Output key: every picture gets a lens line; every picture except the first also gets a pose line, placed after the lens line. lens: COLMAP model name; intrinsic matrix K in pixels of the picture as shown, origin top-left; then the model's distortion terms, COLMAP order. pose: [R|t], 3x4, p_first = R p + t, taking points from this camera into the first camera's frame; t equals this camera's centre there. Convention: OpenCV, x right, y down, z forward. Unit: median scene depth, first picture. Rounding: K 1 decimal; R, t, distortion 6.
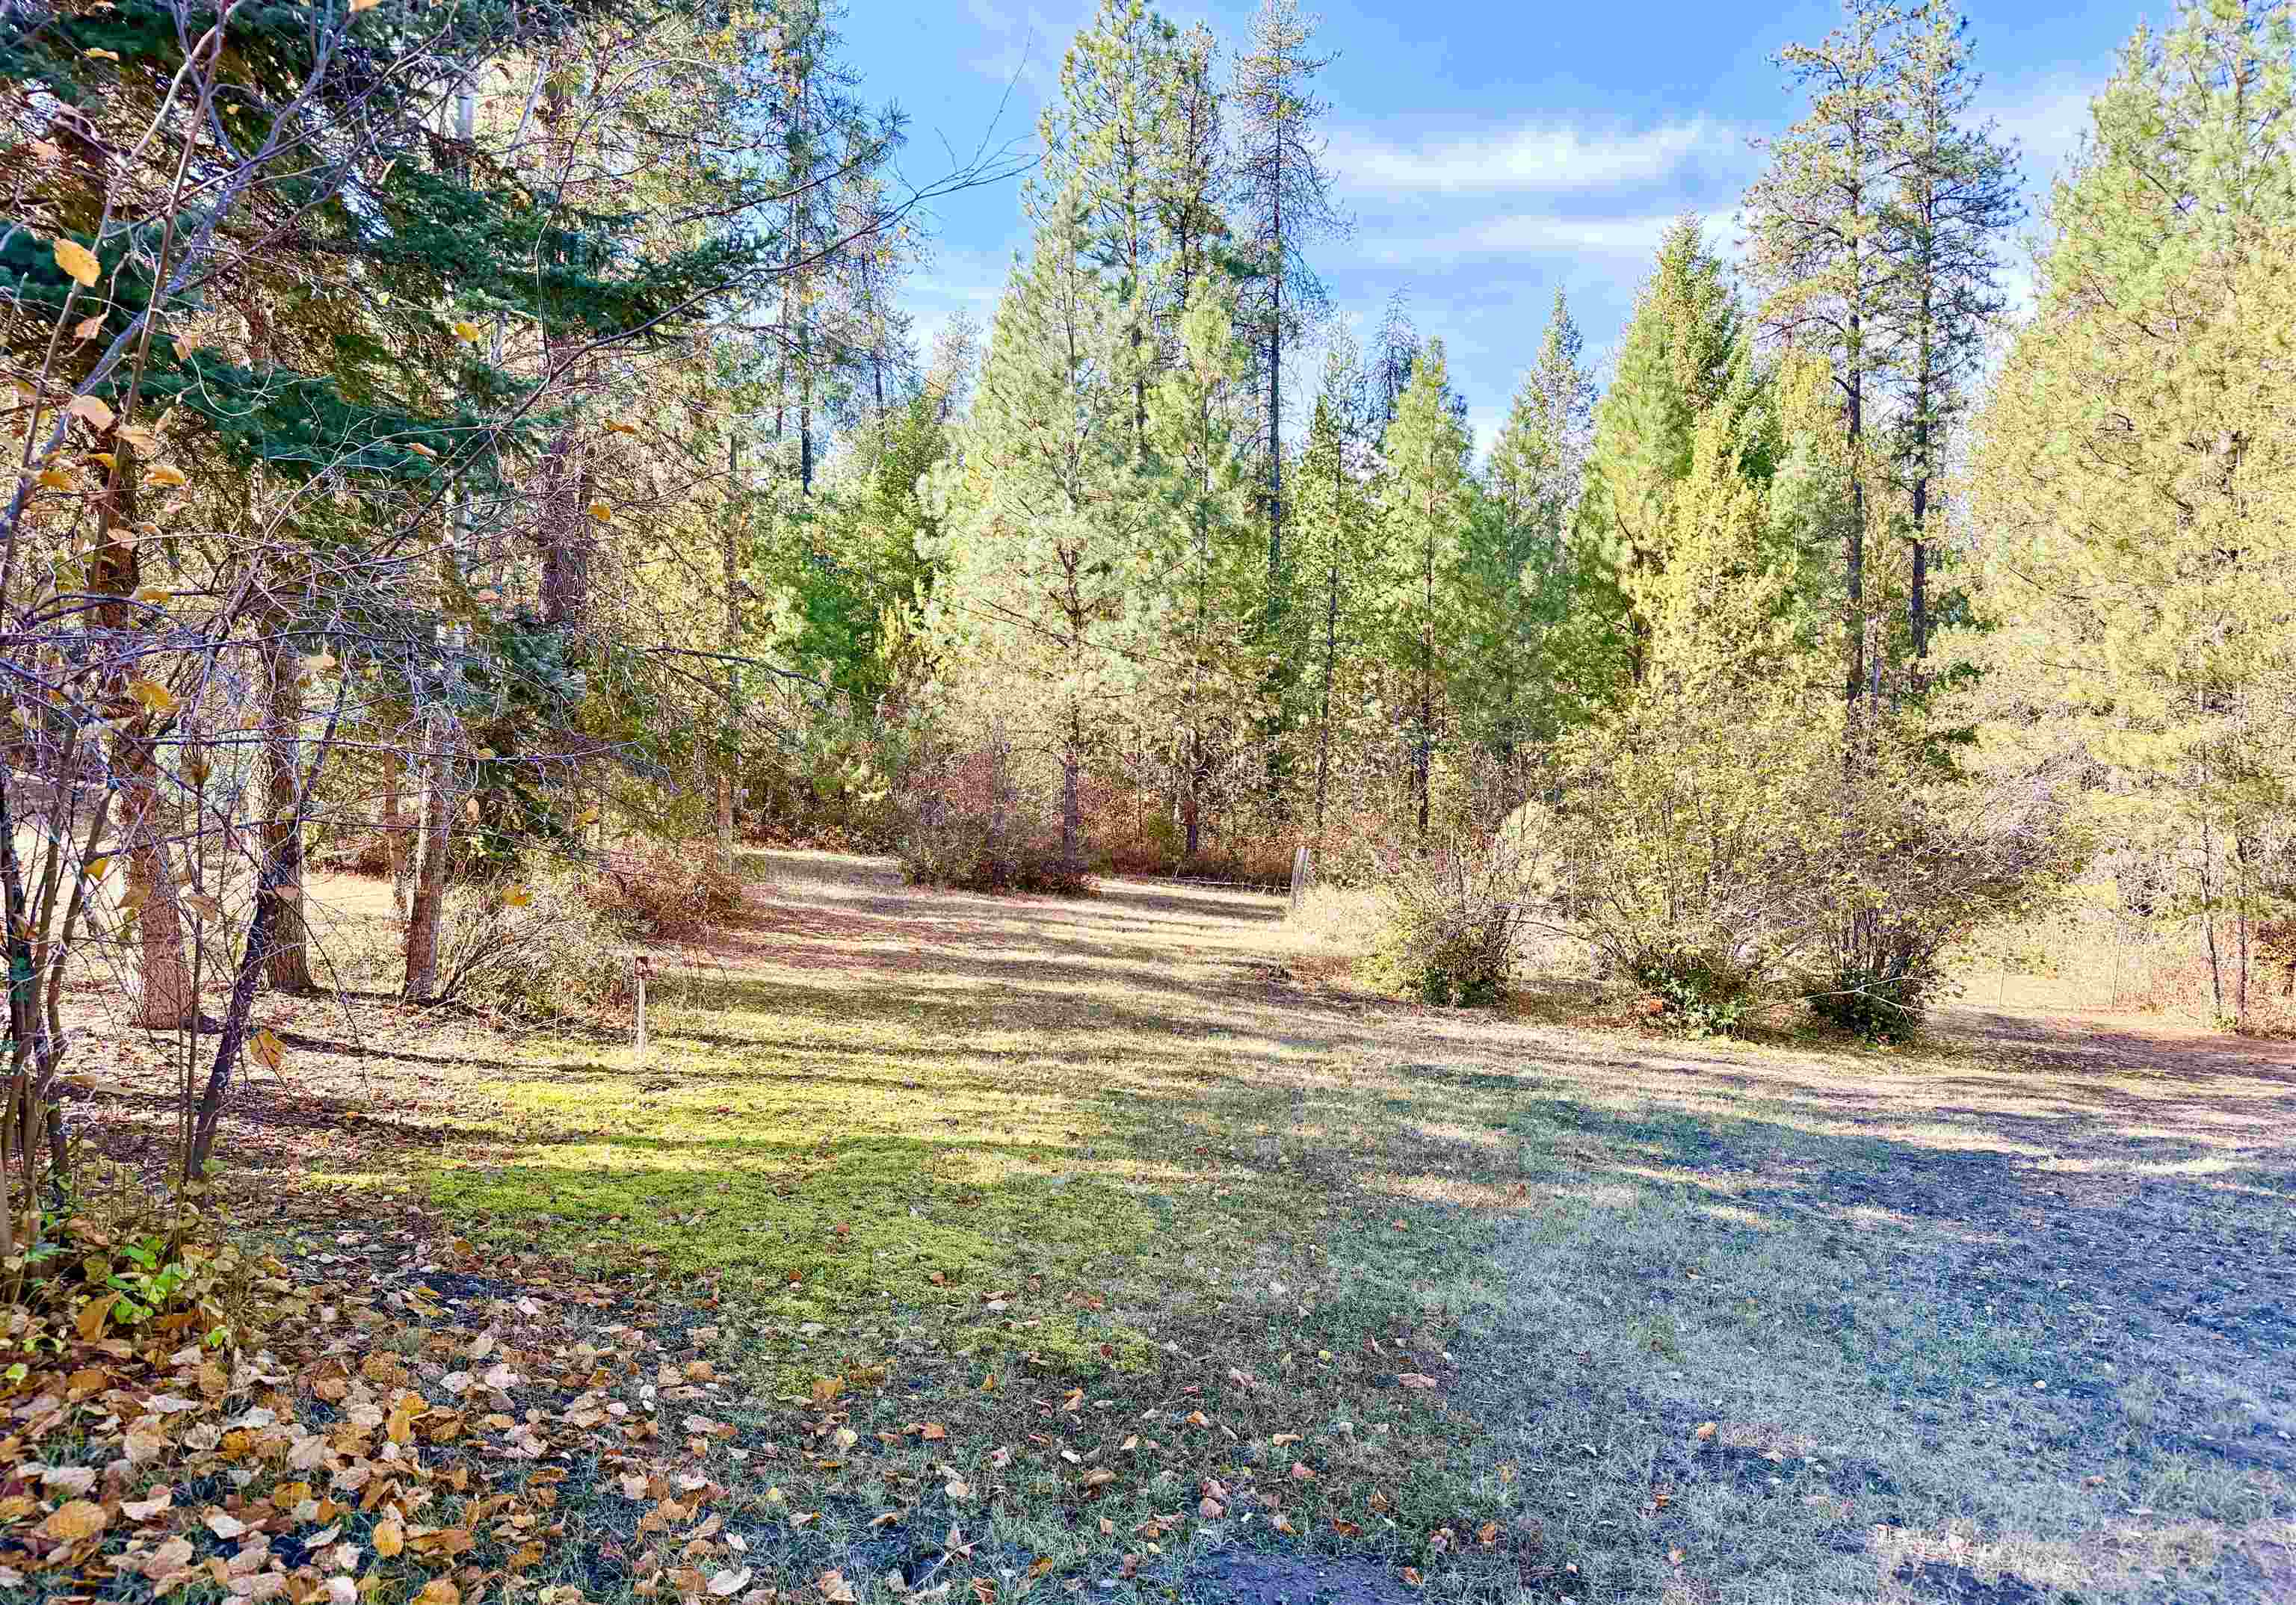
lens RADIAL K [[1656.1, 0, 1148.0], [0, 1656.1, 802.5], [0, 0, 1]] dist [0.086760, -0.001355]
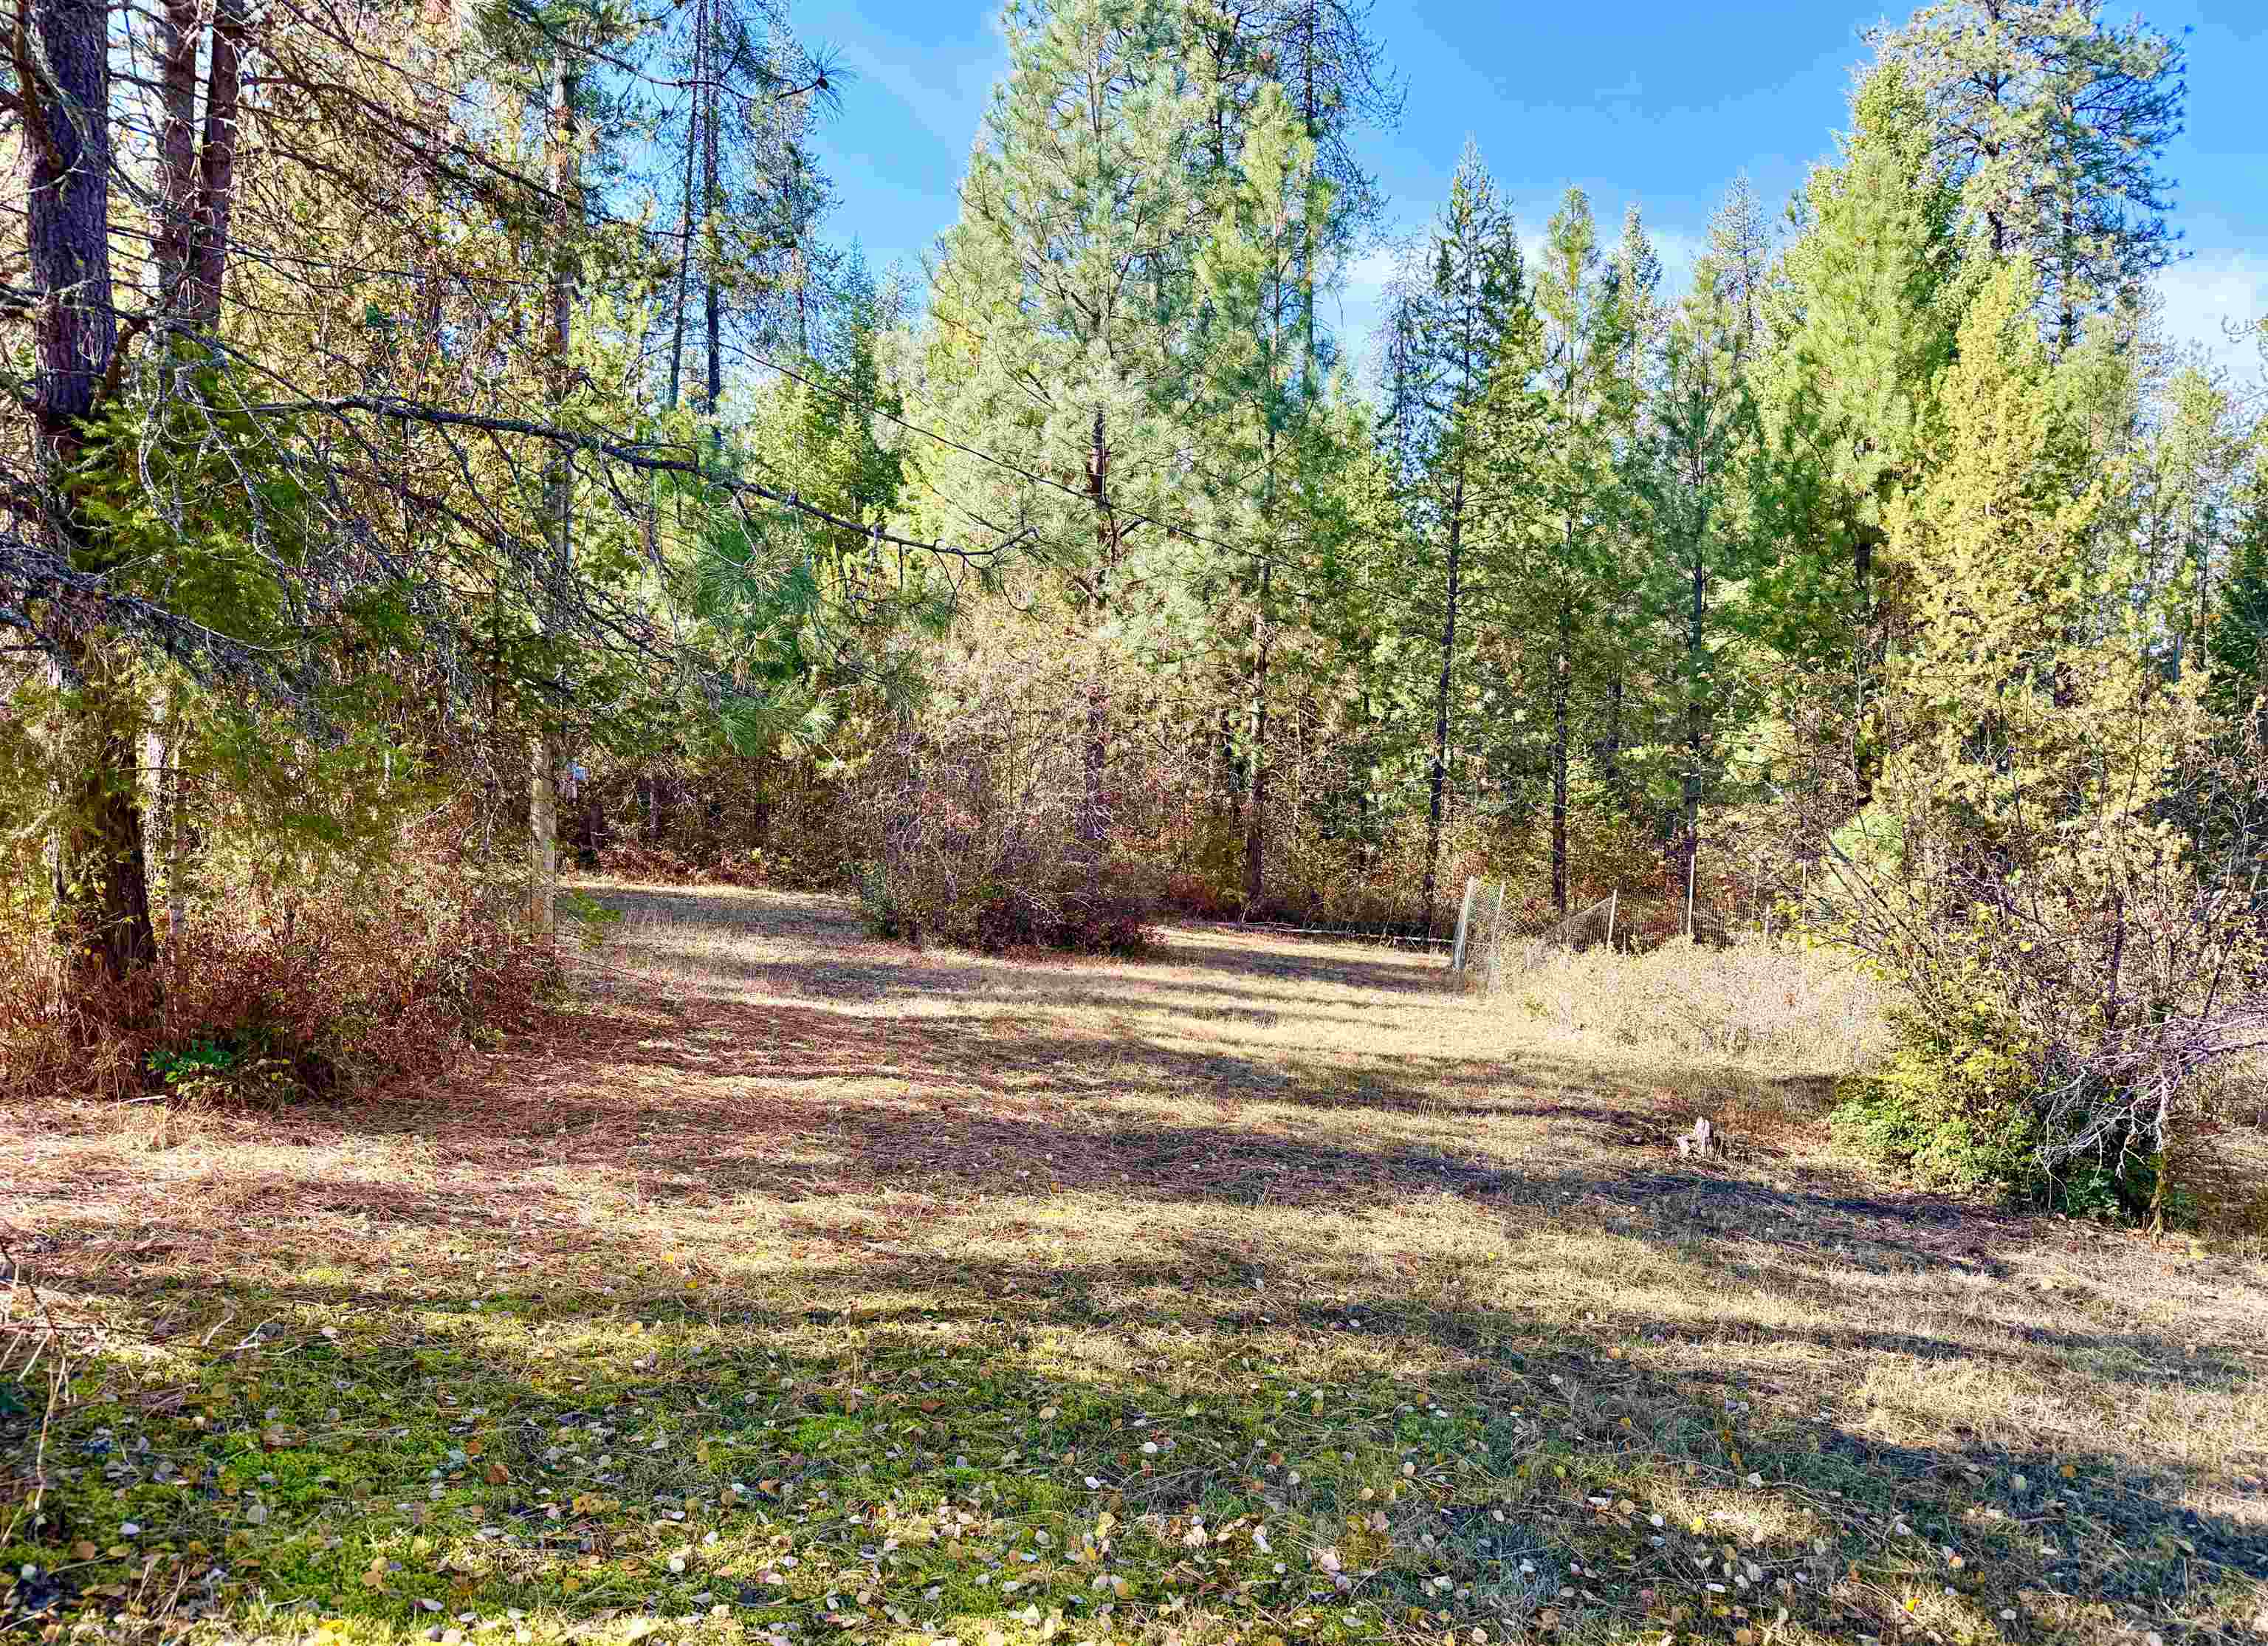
lens RADIAL K [[1569.4, 0, 1134.0], [0, 1569.4, 823.0], [0, 0, 1]] dist [-0.000680, -0.000407]
pose [[0.998376, 0.001130, 0.056962, -0.071214], [-0.000587, 0.999954, -0.009545, 0.010279], [-0.056971, 0.009496, 0.998331, 0.365784]]
